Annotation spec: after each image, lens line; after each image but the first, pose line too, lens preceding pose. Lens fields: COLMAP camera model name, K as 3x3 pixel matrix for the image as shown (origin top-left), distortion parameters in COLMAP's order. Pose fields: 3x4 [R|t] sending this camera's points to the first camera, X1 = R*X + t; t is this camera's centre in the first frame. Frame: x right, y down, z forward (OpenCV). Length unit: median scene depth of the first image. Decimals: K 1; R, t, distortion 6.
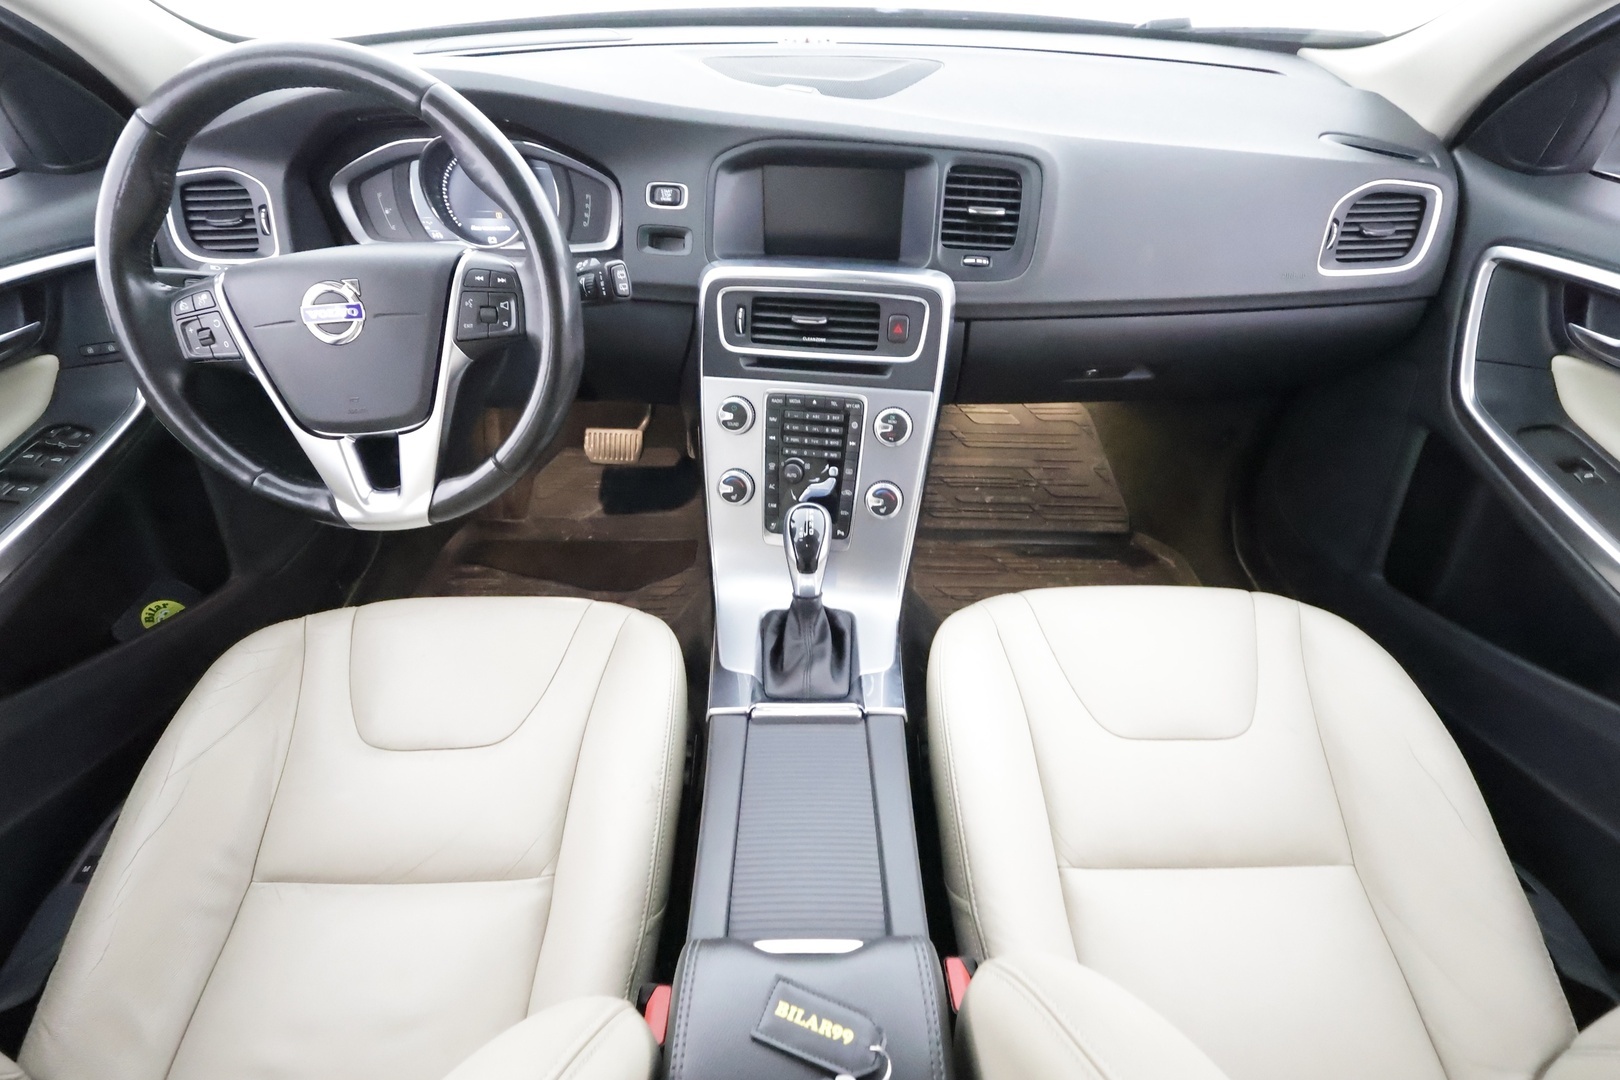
lens RADIAL K [[762.2, 0, 805.4], [0, 762.2, 545.0], [0, 0, 1]] dist [-0.003821, 0.001312]
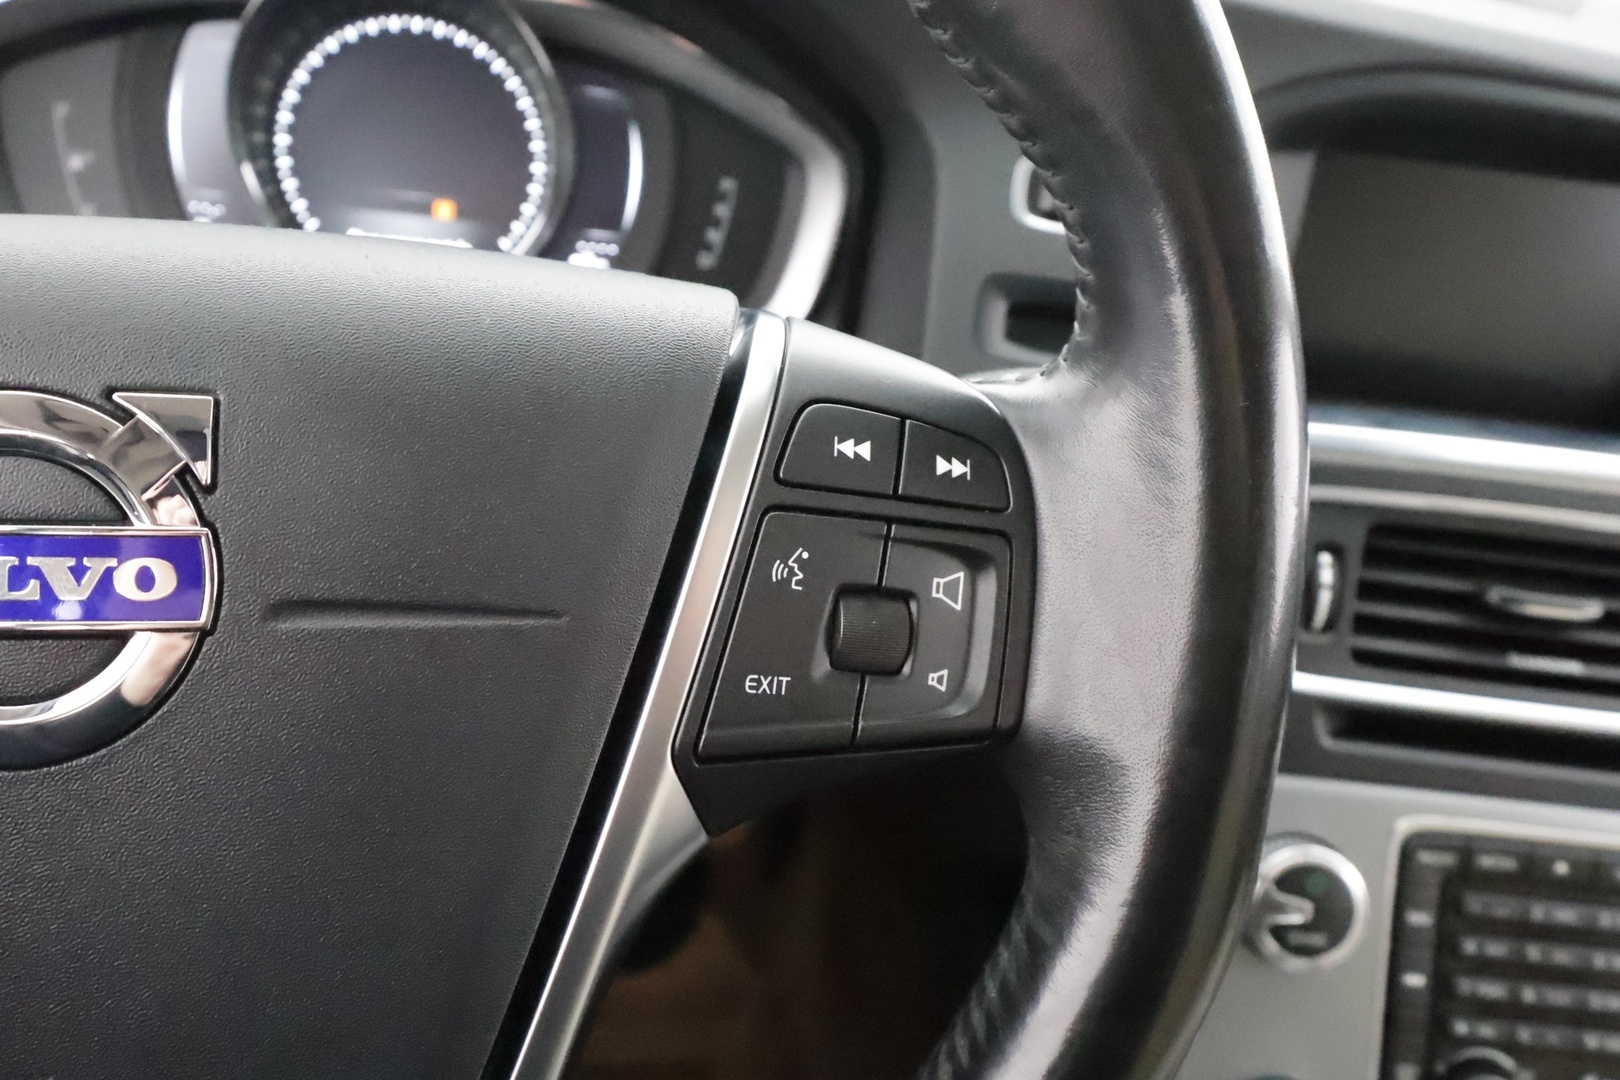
lens RADIAL K [[1289.1, 0, 803.0], [0, 1289.1, 541.4], [0, 0, 1]] dist [-0.007849, 0.017218]
pose [[0.983703, 0.053668, 0.171605, -0.378682], [-0.014163, 0.974578, -0.223599, -0.194319], [-0.179243, 0.217525, 0.959456, 0.530830]]
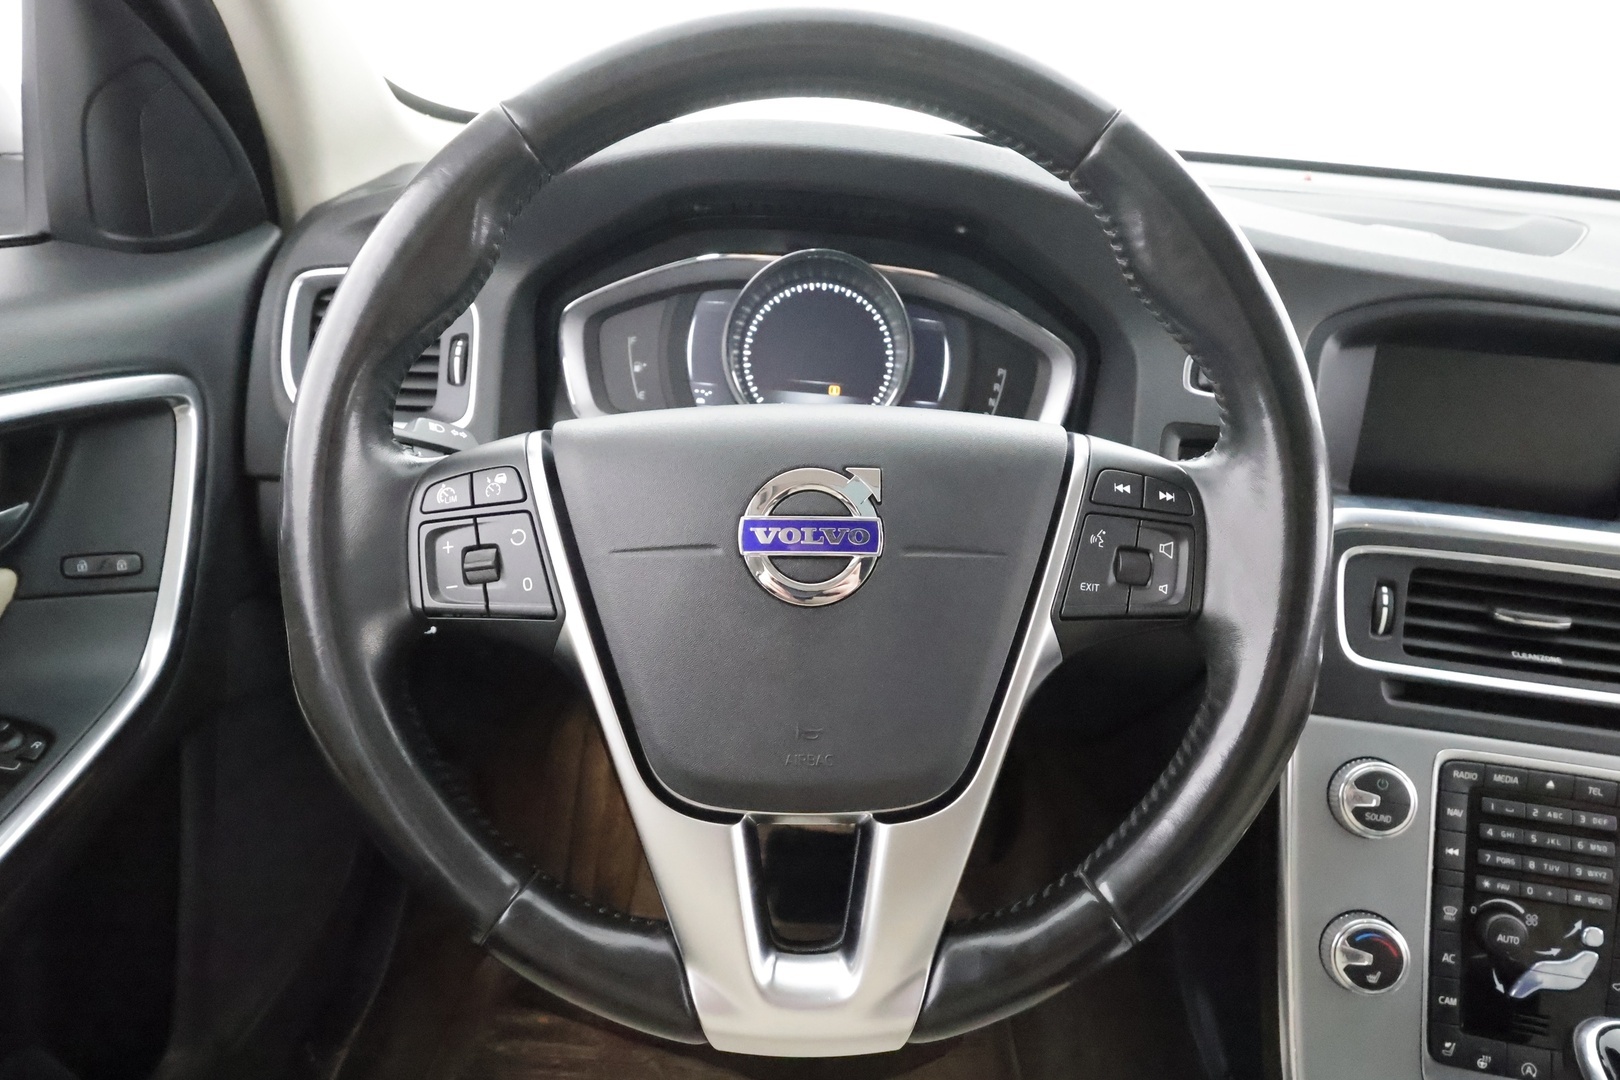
lens RADIAL K [[1100.3, 0, 802.2], [0, 1100.3, 536.6], [0, 0, 1]] dist [-0.002640, 0.001978]
pose [[0.997040, 0.076611, 0.006460, -0.473765], [-0.070283, 0.942286, -0.327349, -0.074115], [-0.031165, 0.325926, 0.944881, 0.305830]]
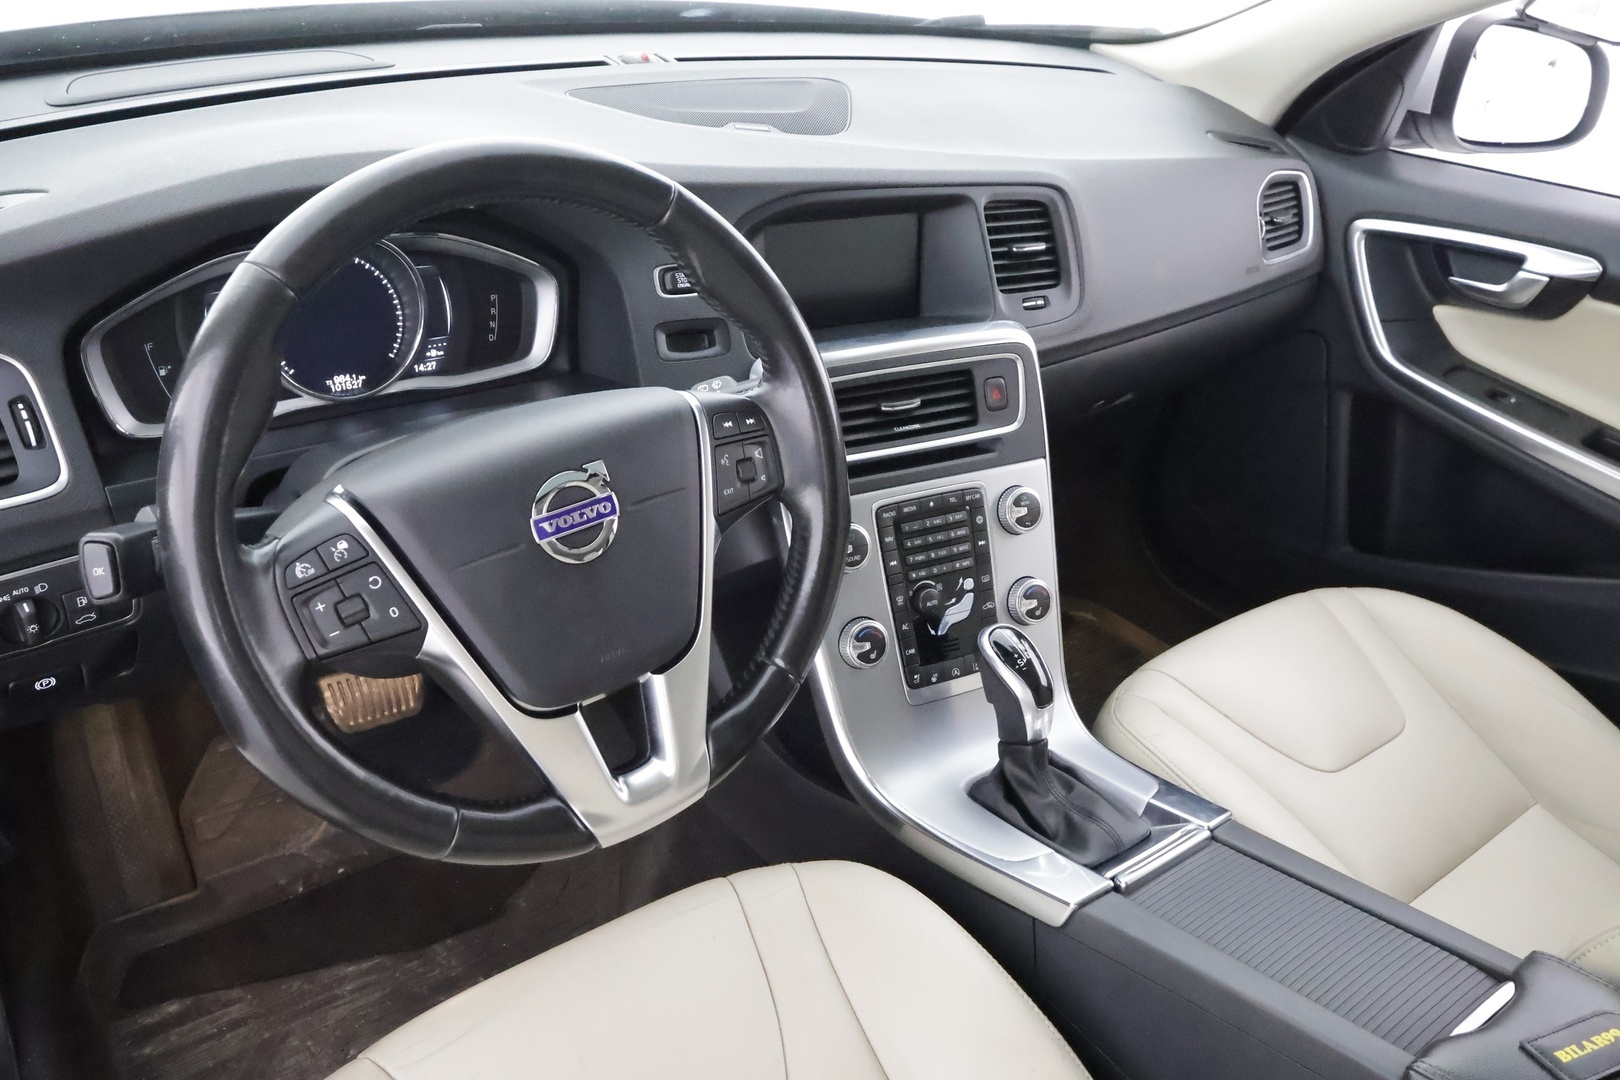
lens RADIAL K [[1289.1, 0, 817.4], [0, 1289.1, 546.6], [0, 0, 1]] dist [-0.007849, 0.017218]
pose [[0.793988, -0.249151, 0.554533, -0.810186], [0.332896, 0.941436, -0.053660, -0.114797], [-0.508687, 0.227207, 0.830430, -0.014718]]
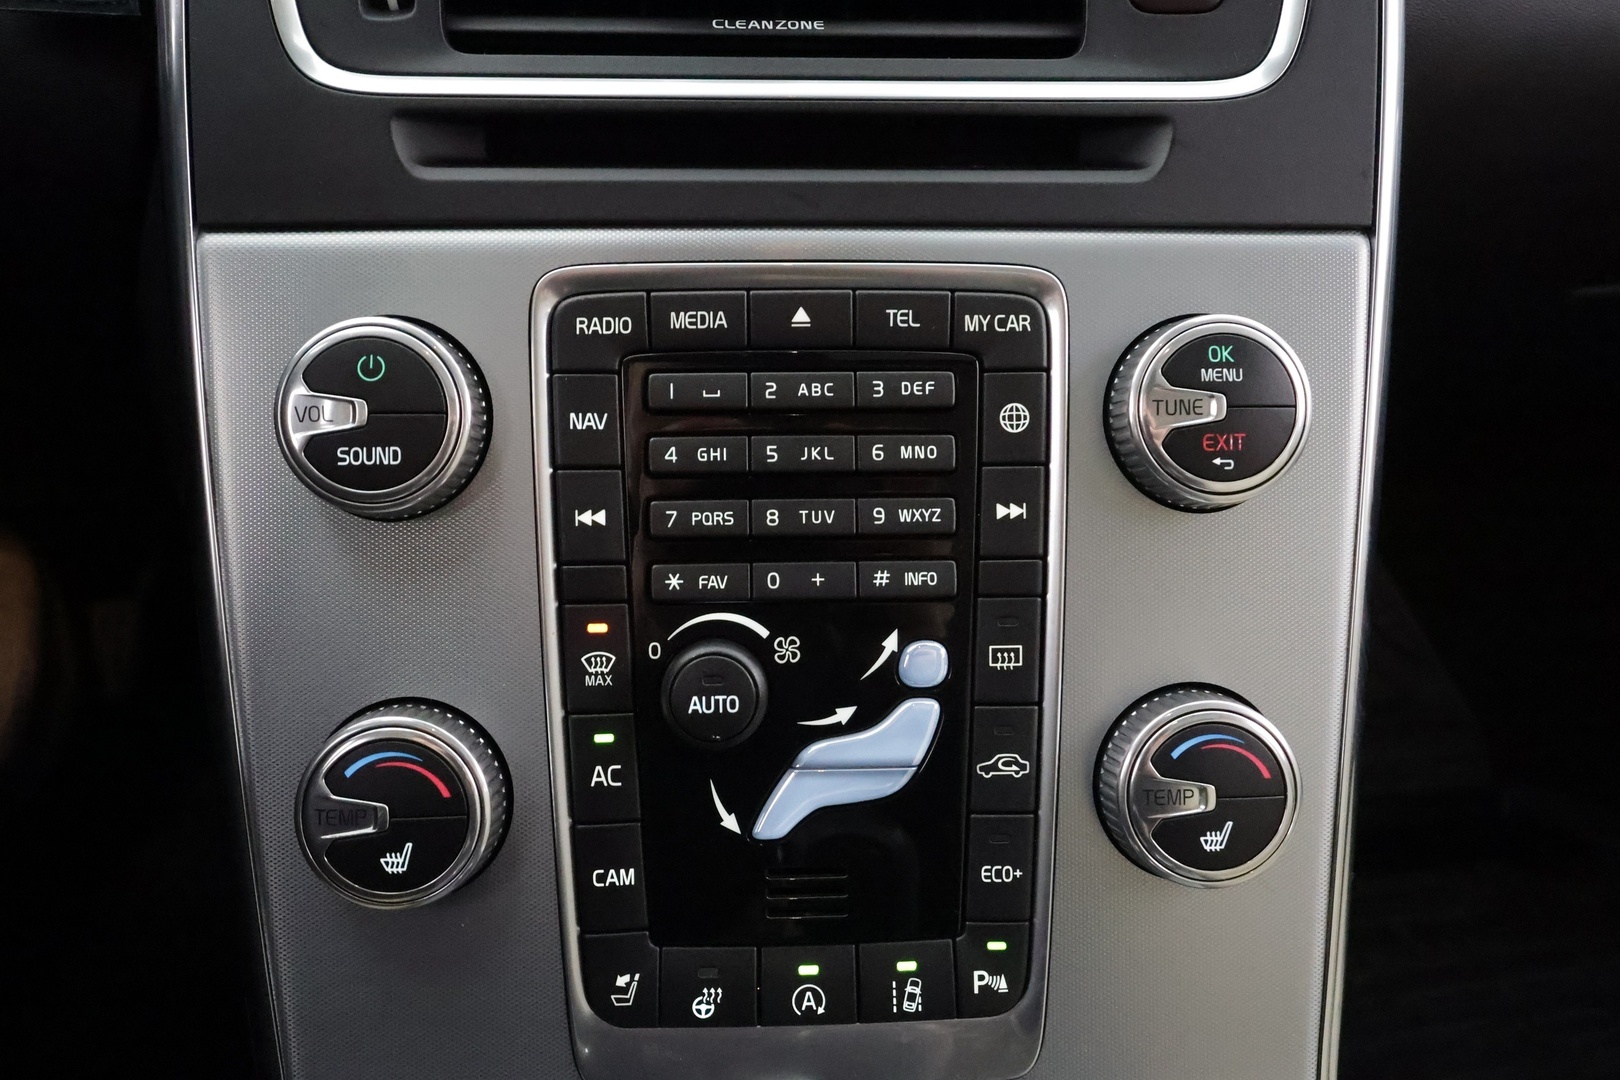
lens RADIAL K [[1289.1, 0, 805.0], [0, 1289.1, 553.6], [0, 0, 1]] dist [-0.007849, 0.017218]
pose [[0.976192, -0.074599, 0.203675, -0.058237], [0.118665, 0.969691, -0.213583, -0.058166], [-0.181569, 0.232668, 0.955457, 0.696004]]
